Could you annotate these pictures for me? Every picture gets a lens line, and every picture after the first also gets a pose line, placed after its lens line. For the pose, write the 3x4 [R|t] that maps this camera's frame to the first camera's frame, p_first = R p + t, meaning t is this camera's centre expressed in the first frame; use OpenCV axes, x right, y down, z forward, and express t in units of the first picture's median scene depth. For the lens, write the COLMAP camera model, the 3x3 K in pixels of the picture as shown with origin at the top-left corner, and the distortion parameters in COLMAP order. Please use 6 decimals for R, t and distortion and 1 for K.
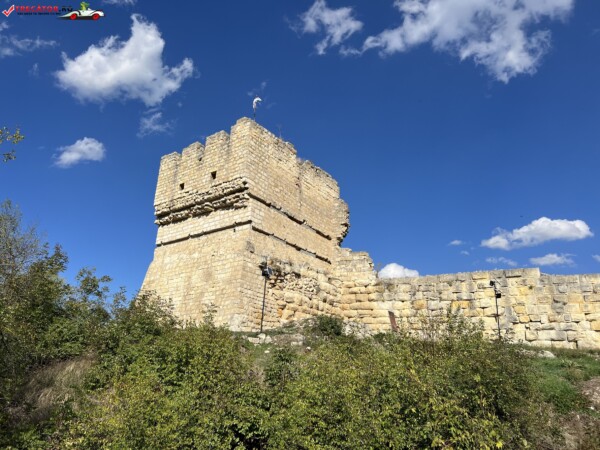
lens RADIAL K [[448.4, 0, 301.8], [0, 448.4, 220.8], [0, 0, 1]] dist [0.057119, -0.059337]
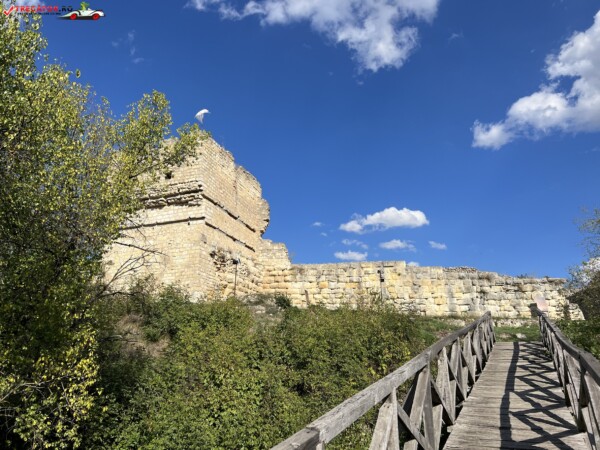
lens RADIAL K [[448.4, 0, 301.9], [0, 448.4, 217.1], [0, 0, 1]] dist [0.057119, -0.059337]
pose [[0.955489, 0.057587, 0.289350, -0.208231], [-0.069701, 0.997063, 0.031728, -0.056608], [-0.286674, -0.050484, 0.956697, -0.260130]]
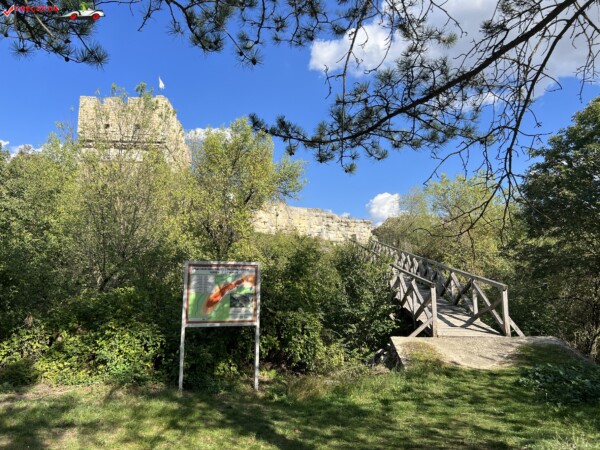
lens RADIAL K [[448.4, 0, 295.8], [0, 448.4, 208.5], [0, 0, 1]] dist [0.057119, -0.059337]
pose [[0.766454, 0.085565, 0.636575, -0.805829], [-0.217895, 0.966953, 0.132380, -0.163093], [-0.604210, -0.240170, 0.759769, -0.669938]]
